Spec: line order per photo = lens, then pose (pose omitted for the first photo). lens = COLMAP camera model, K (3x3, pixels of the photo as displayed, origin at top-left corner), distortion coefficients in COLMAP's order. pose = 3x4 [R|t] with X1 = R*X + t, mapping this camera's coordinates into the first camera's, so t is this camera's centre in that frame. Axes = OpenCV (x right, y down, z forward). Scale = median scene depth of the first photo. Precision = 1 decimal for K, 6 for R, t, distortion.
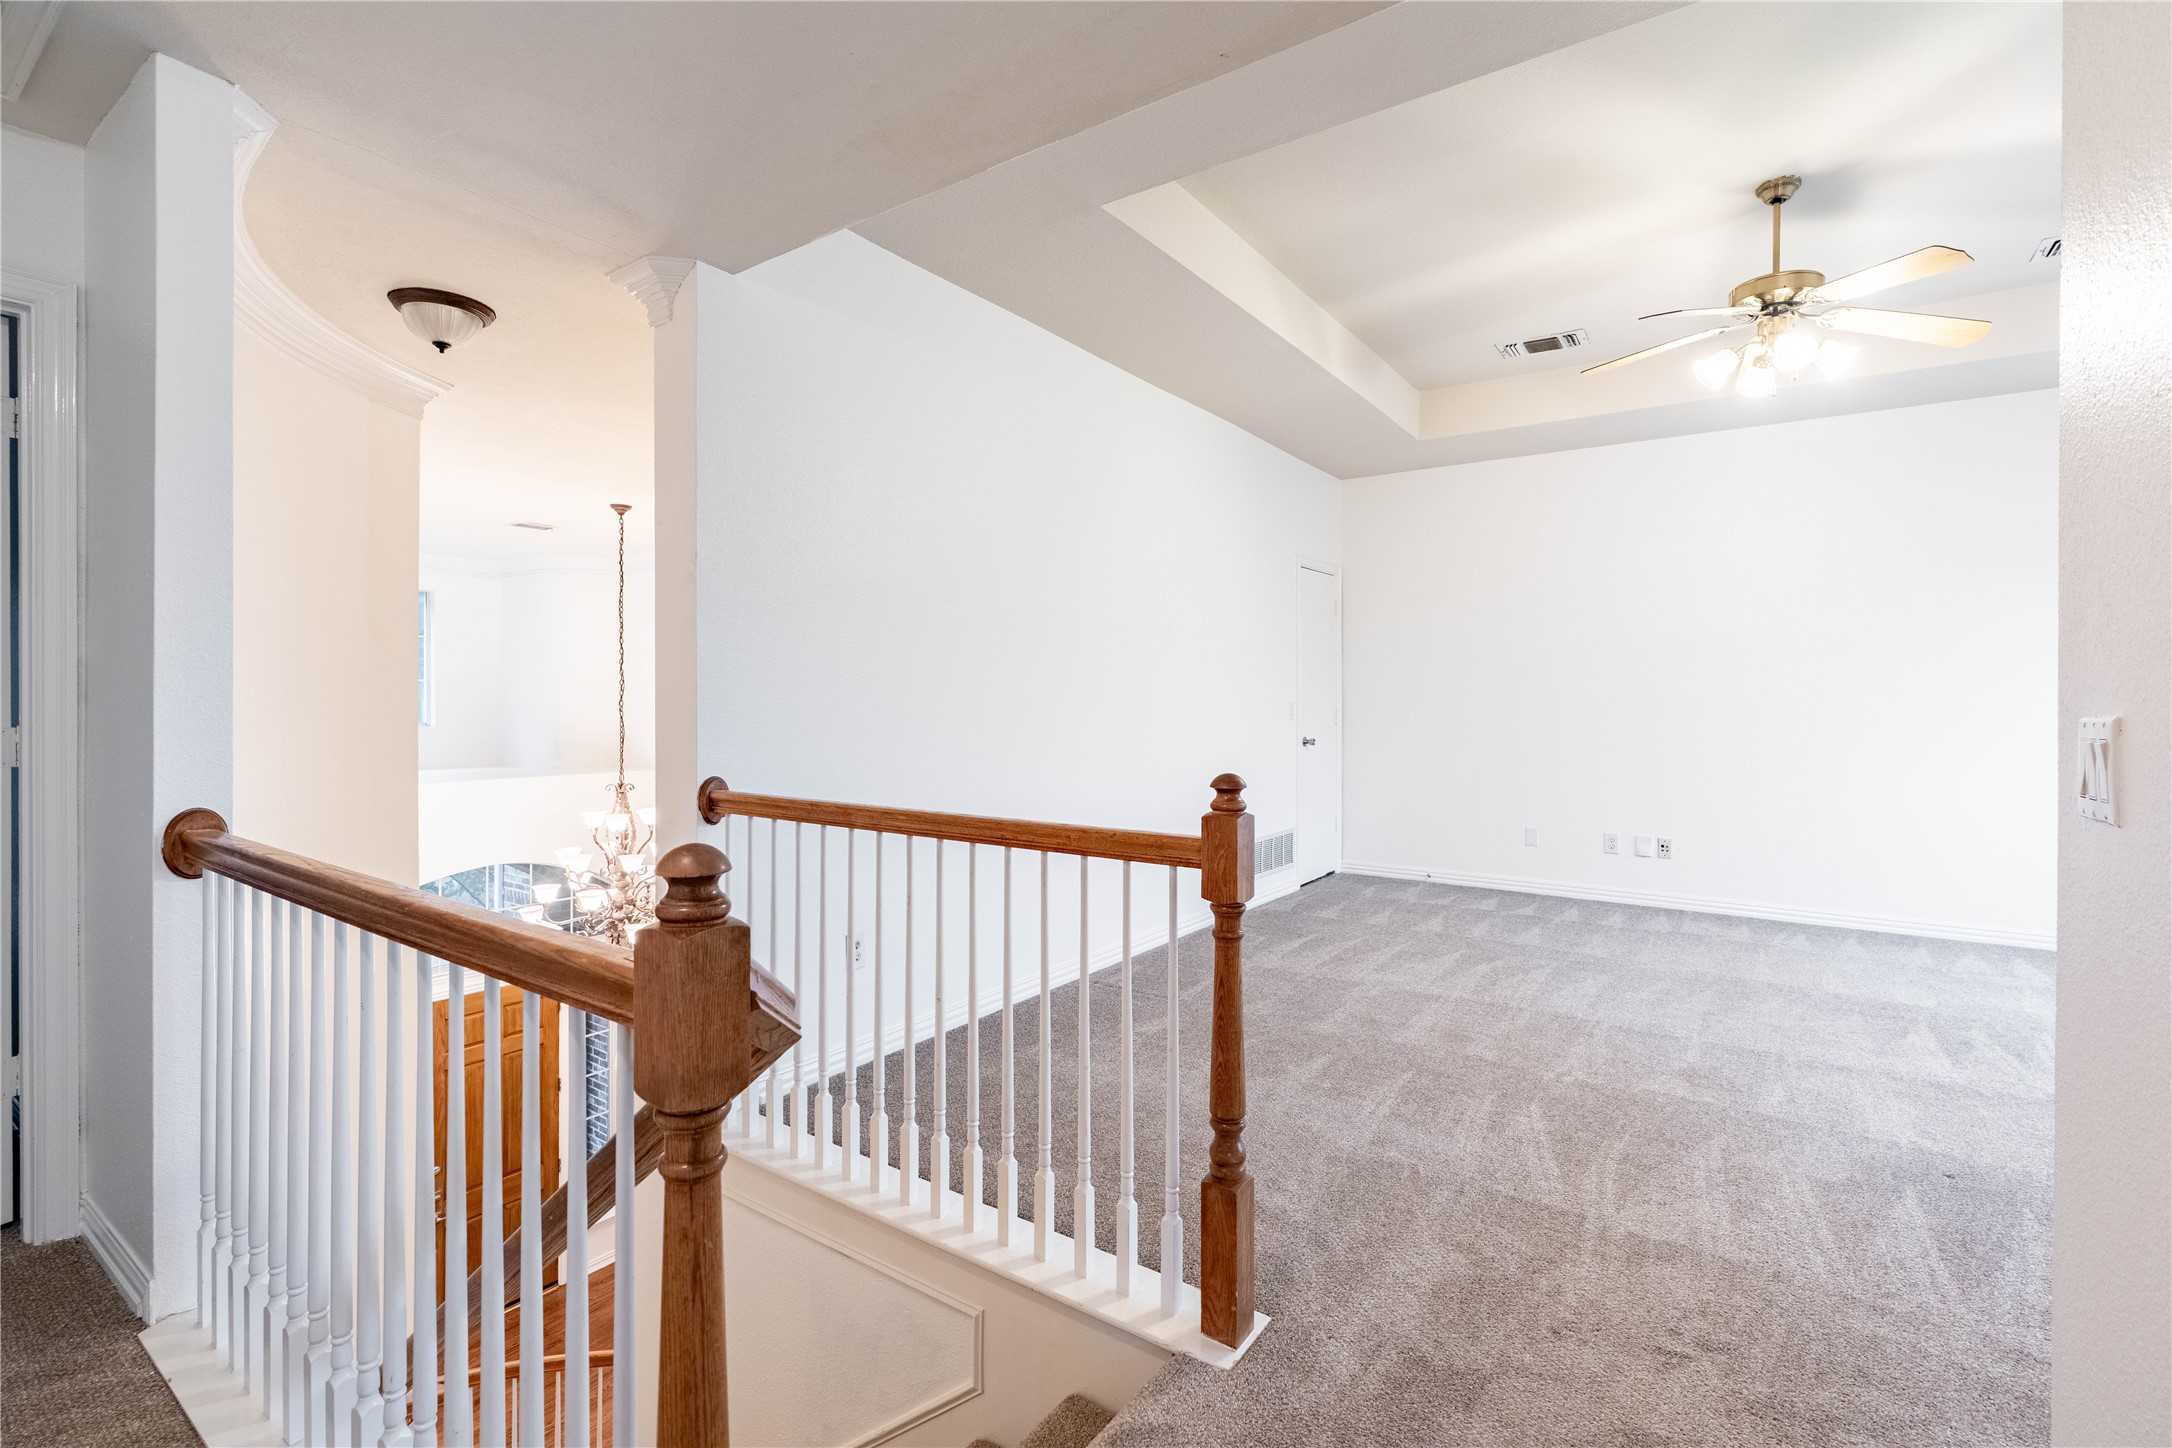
lens RADIAL K [[982.0, 0, 1107.1], [0, 982.0, 688.6], [0, 0, 1]] dist [-0.004903, 0.003775]
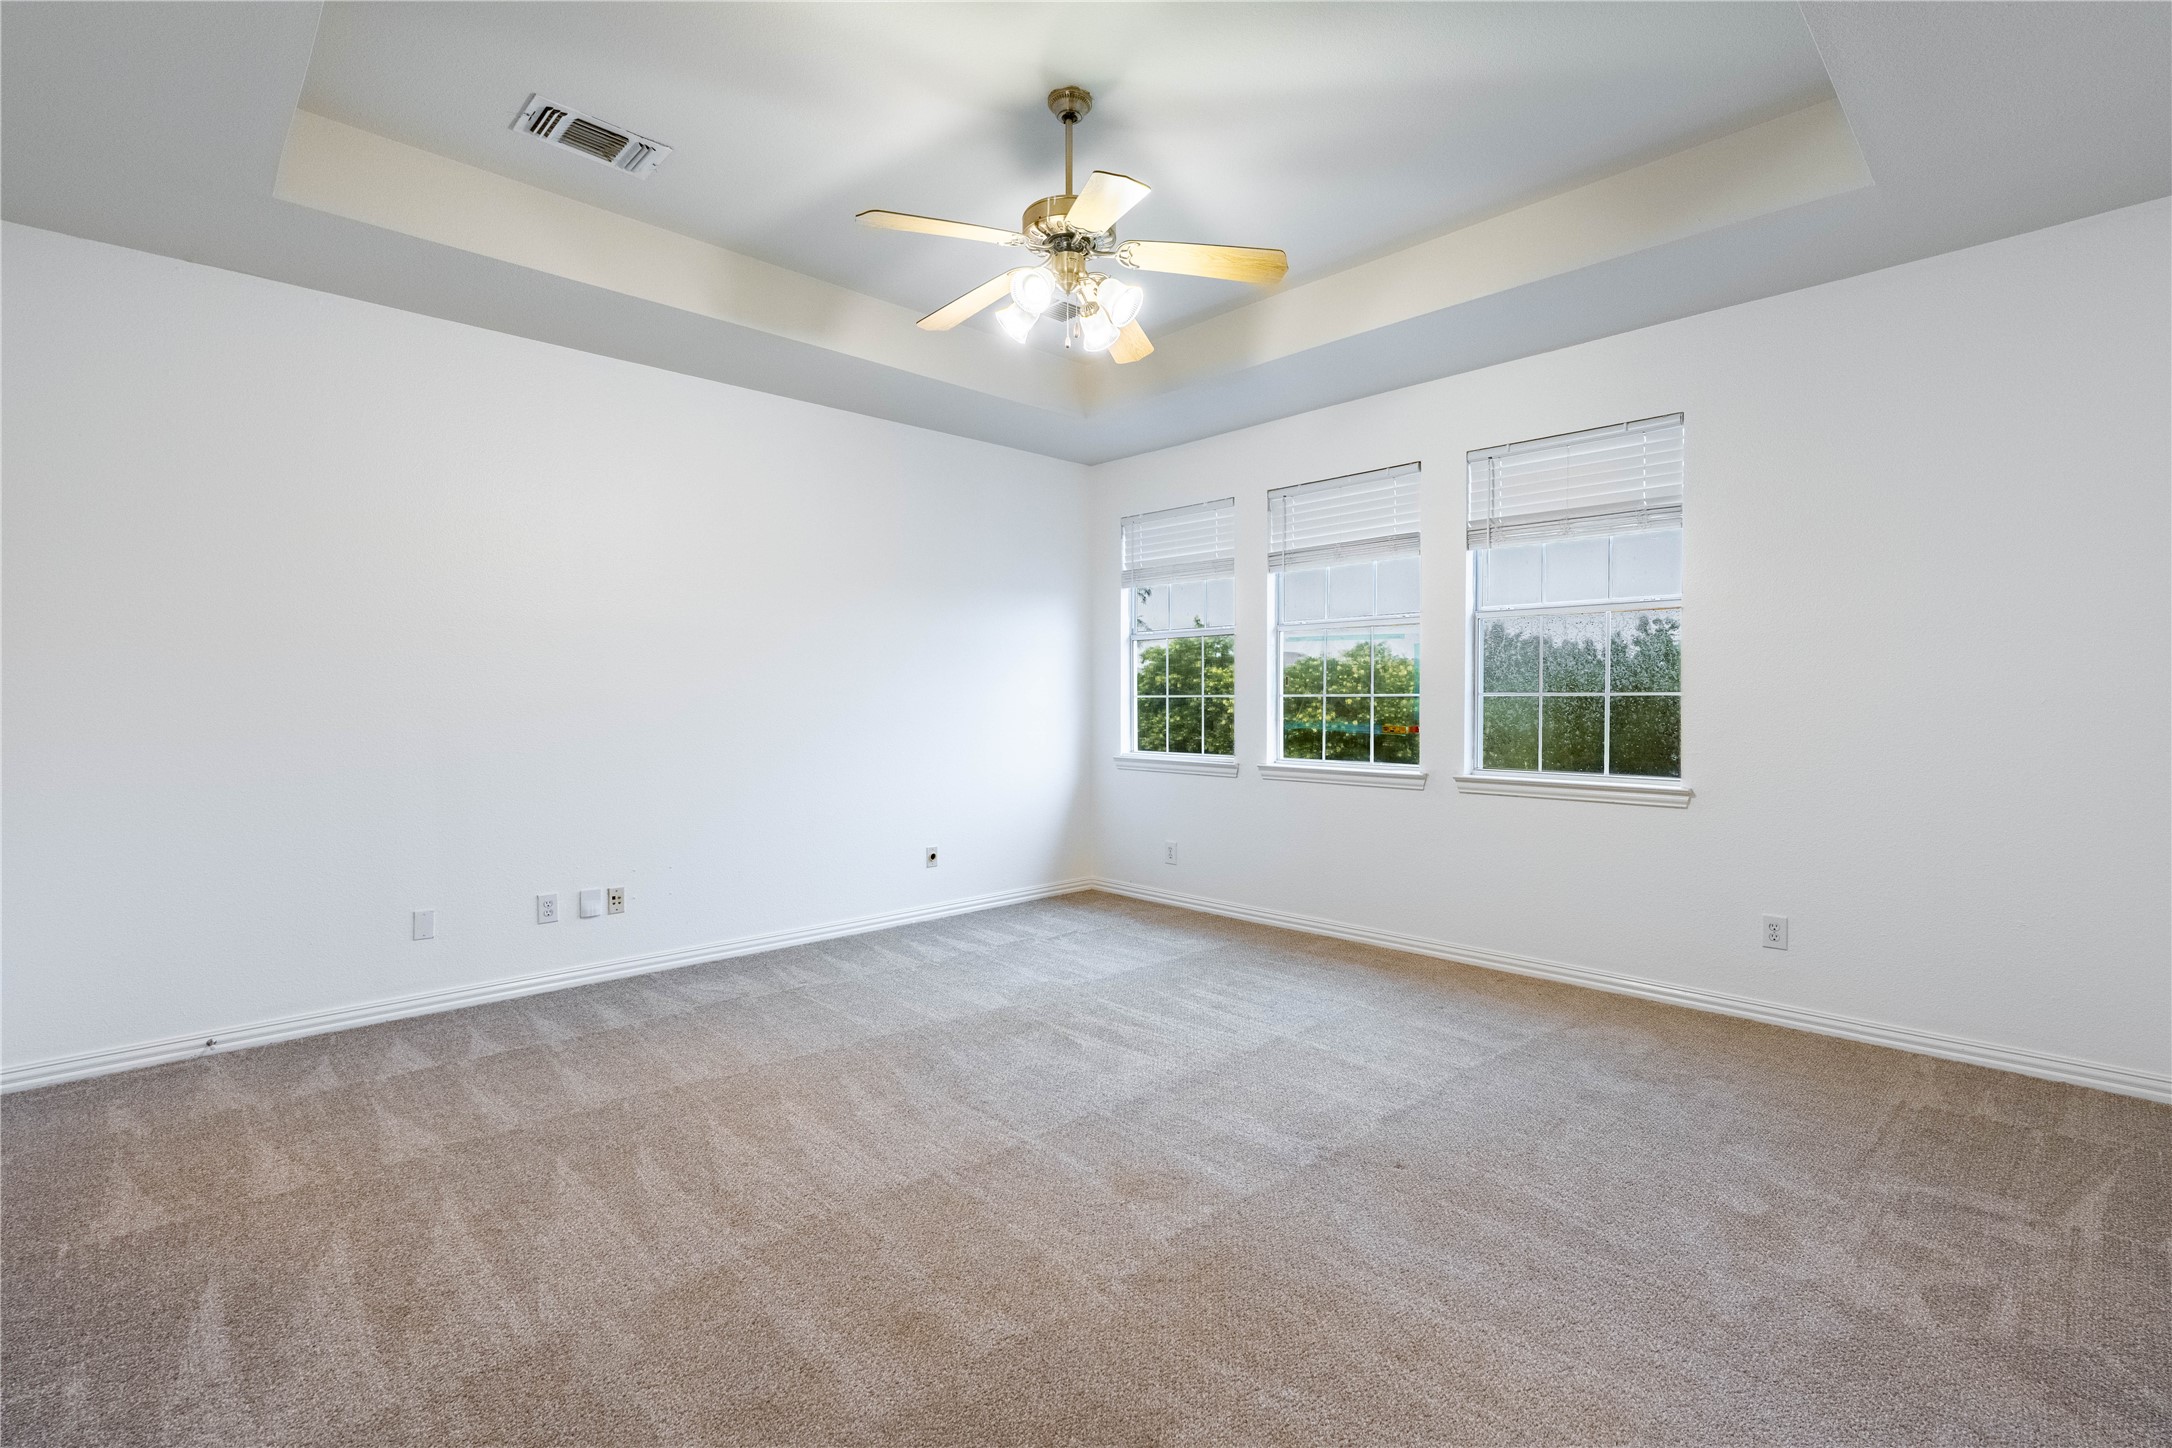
lens RADIAL K [[974.2, 0, 1085.9], [0, 974.2, 718.0], [0, 0, 1]] dist [-0.001298, 0.004204]
pose [[0.214595, -0.021785, 0.976460, -0.141917], [-0.006909, 0.999692, 0.023822, 0.001514], [-0.976679, -0.011859, 0.214379, 0.773311]]
